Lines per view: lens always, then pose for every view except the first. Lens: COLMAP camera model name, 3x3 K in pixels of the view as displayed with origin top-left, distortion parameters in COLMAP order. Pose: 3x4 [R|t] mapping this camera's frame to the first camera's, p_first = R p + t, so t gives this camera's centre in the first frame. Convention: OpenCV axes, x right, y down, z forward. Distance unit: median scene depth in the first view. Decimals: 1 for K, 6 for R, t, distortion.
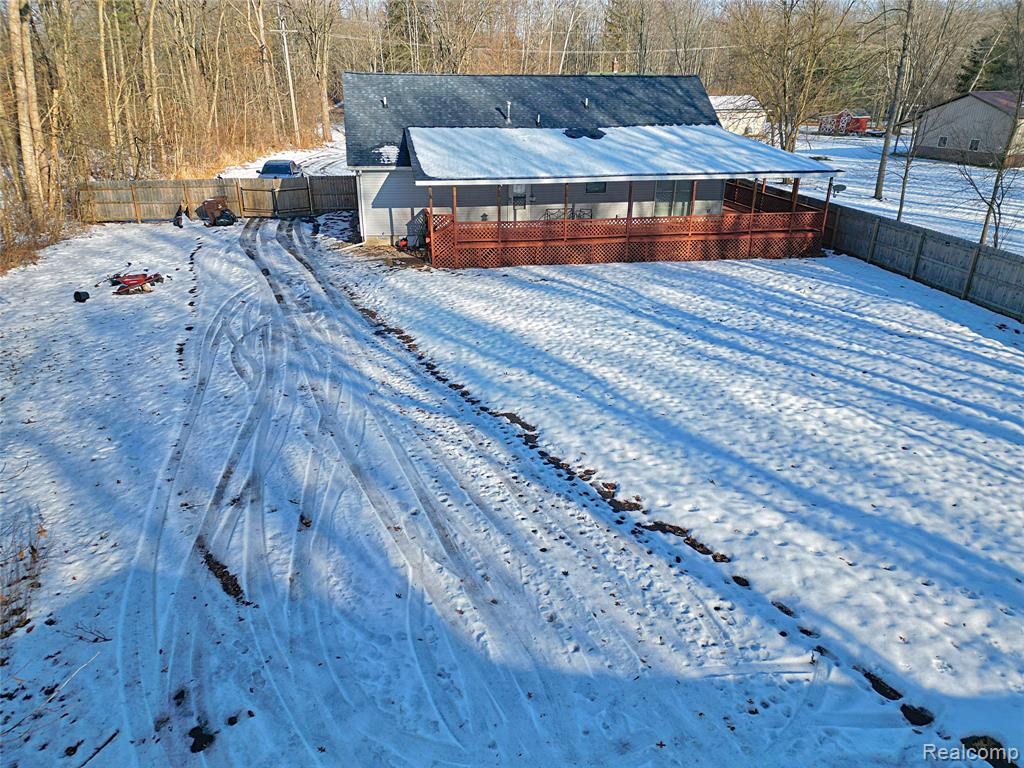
lens RADIAL K [[720.1, 0, 512.0], [0, 720.1, 384.0], [0, 0, 1]] dist [0.024075, -0.003755]
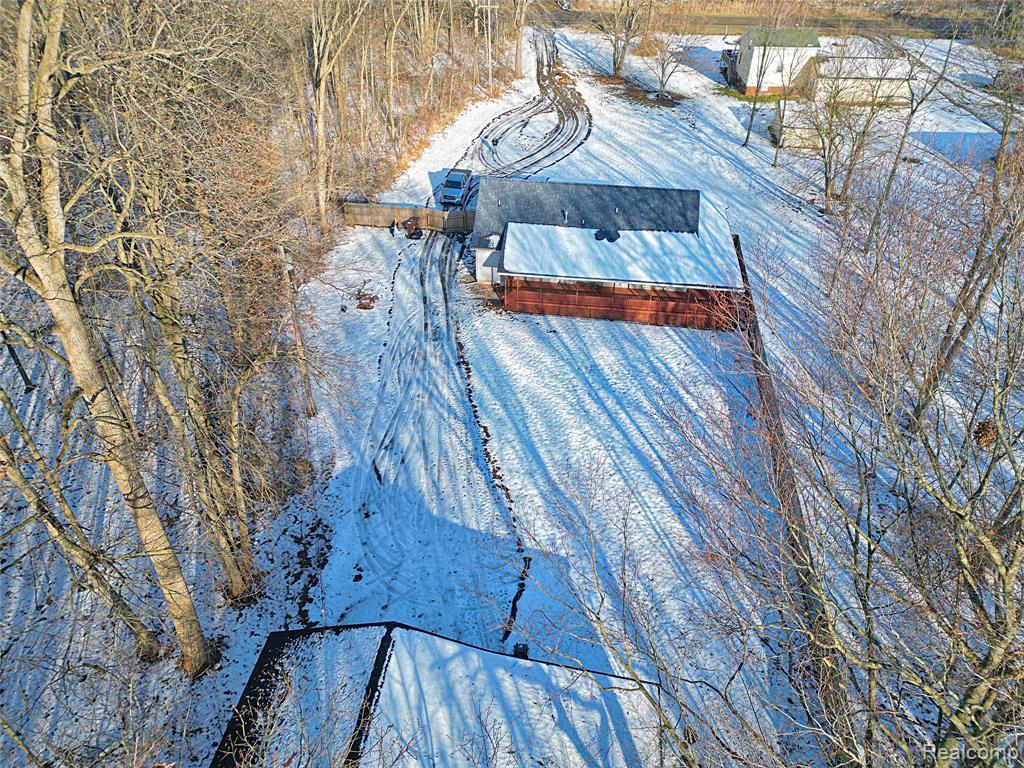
lens RADIAL K [[720.1, 0, 512.0], [0, 720.1, 384.0], [0, 0, 1]] dist [0.024075, -0.003755]
pose [[0.950214, 0.191464, -0.245834, 0.605622], [-0.123343, 0.955626, 0.267518, -0.706612], [0.286146, -0.223878, 0.931665, -1.206218]]
